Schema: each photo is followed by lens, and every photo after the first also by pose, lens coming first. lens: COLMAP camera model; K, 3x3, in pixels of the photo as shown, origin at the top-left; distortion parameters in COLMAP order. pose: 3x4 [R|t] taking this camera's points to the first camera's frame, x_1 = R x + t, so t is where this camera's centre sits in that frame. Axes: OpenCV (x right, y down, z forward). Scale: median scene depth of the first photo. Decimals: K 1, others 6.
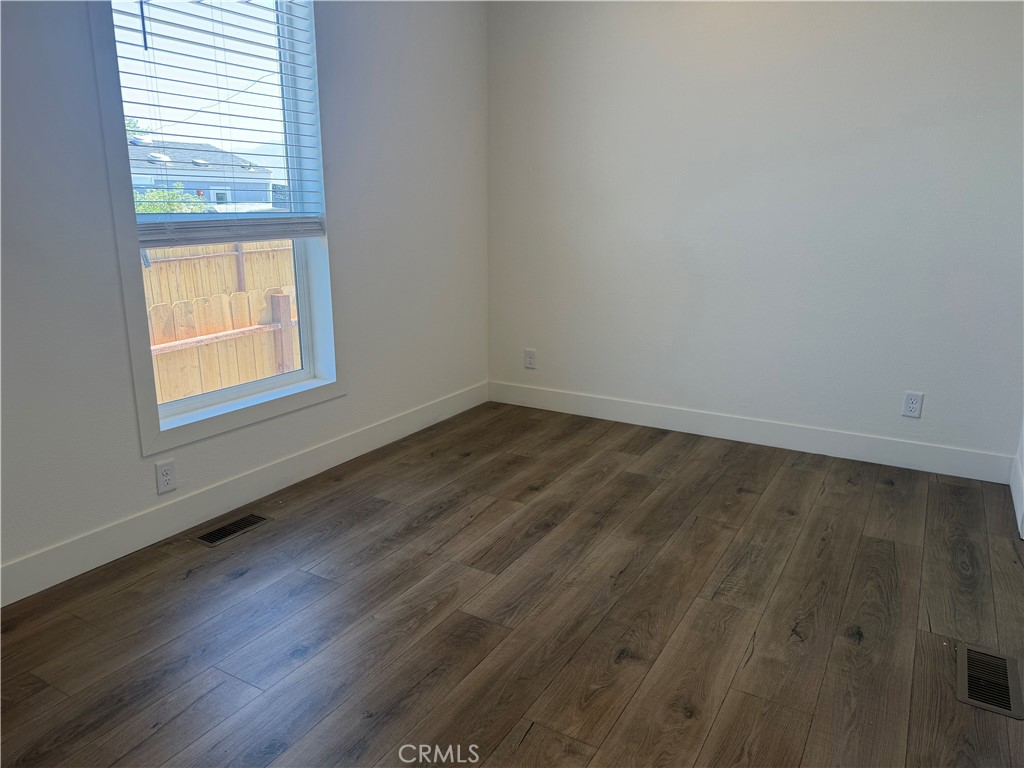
lens RADIAL K [[735.7, 0, 509.2], [0, 735.7, 381.8], [0, 0, 1]] dist [0.009239, -0.024043]
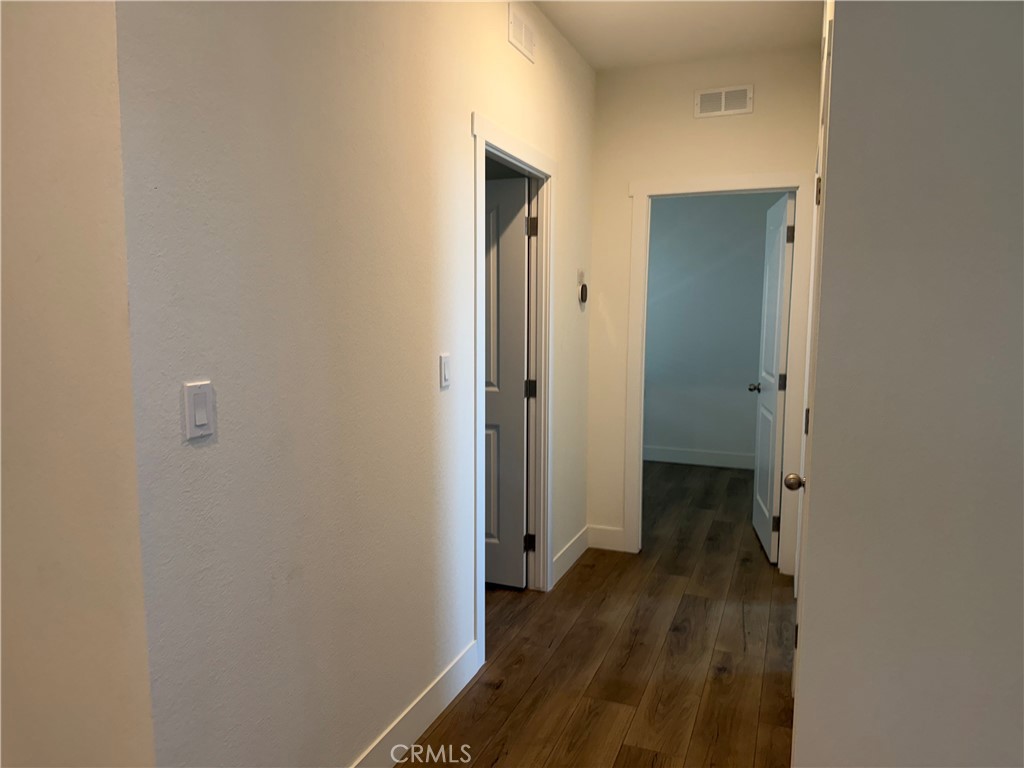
lens RADIAL K [[735.7, 0, 511.7], [0, 735.7, 386.0], [0, 0, 1]] dist [0.009239, -0.024043]
pose [[-0.988381, 0.028645, -0.149276, 0.494355], [-0.022512, 0.943665, 0.330137, -0.568545], [0.150323, 0.329661, -0.932055, 2.011675]]
